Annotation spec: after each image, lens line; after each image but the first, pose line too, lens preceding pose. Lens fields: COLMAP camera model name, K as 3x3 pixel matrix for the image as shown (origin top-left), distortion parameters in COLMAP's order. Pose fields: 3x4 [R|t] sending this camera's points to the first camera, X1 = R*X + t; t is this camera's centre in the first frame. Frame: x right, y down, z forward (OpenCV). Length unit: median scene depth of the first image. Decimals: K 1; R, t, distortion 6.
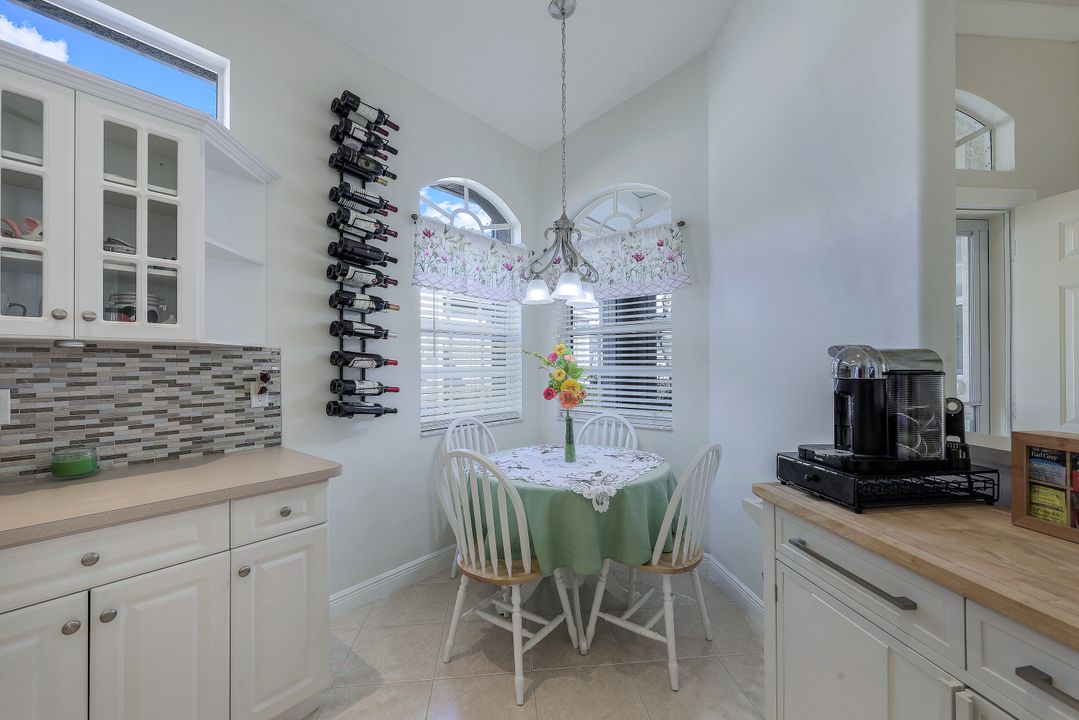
lens RADIAL K [[436.3, 0, 539.5], [0, 436.3, 360.0], [0, 0, 1]] dist [-0.001164, -0.000241]
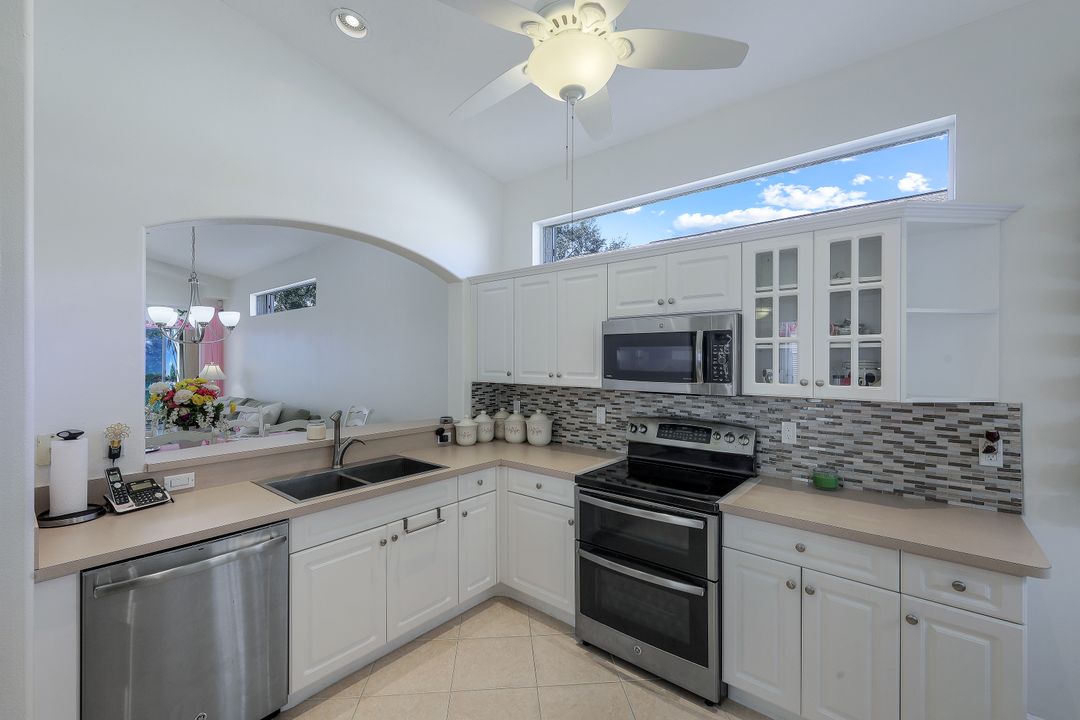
lens RADIAL K [[456.4, 0, 531.4], [0, 456.4, 358.5], [0, 0, 1]] dist [0.001395, 0.000359]
pose [[-0.018657, 0.006040, -0.999808, 0.364882], [0.007017, 0.999958, 0.005910, -0.140234], [0.999801, -0.006905, -0.018698, 0.042938]]
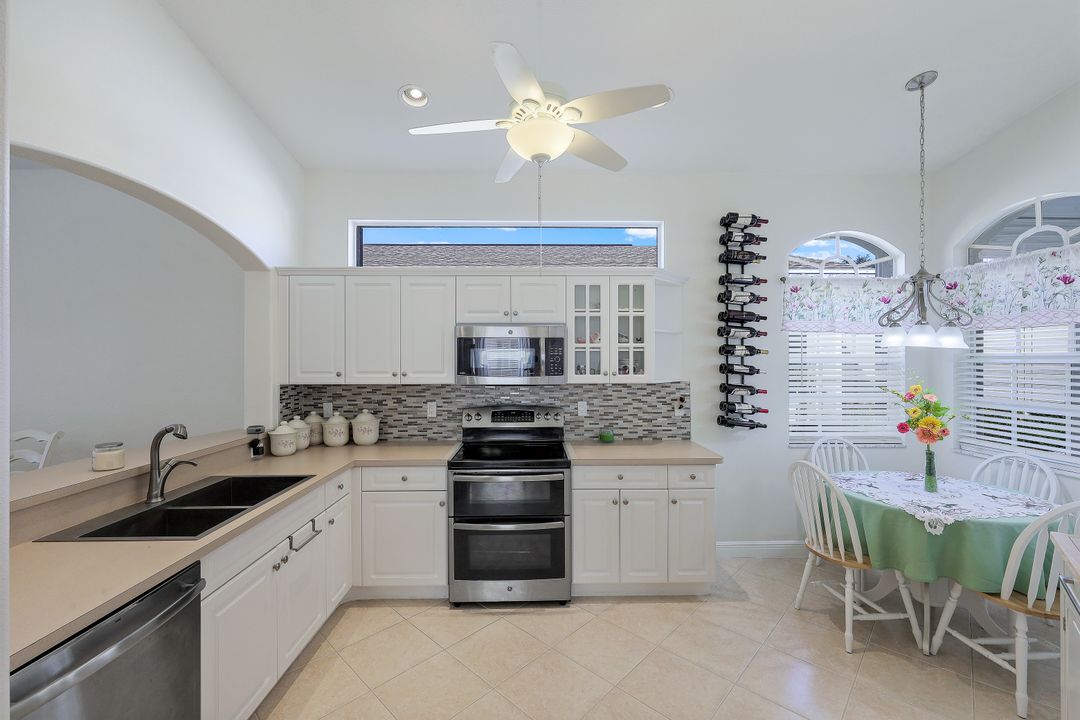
lens RADIAL K [[448.1, 0, 535.5], [0, 448.1, 357.7], [0, 0, 1]] dist [0.000830, 0.000095]
pose [[0.647327, 0.002779, -0.762207, 0.352371], [0.003421, 0.999973, 0.006552, -0.141428], [0.762205, -0.006849, 0.647300, -0.599768]]
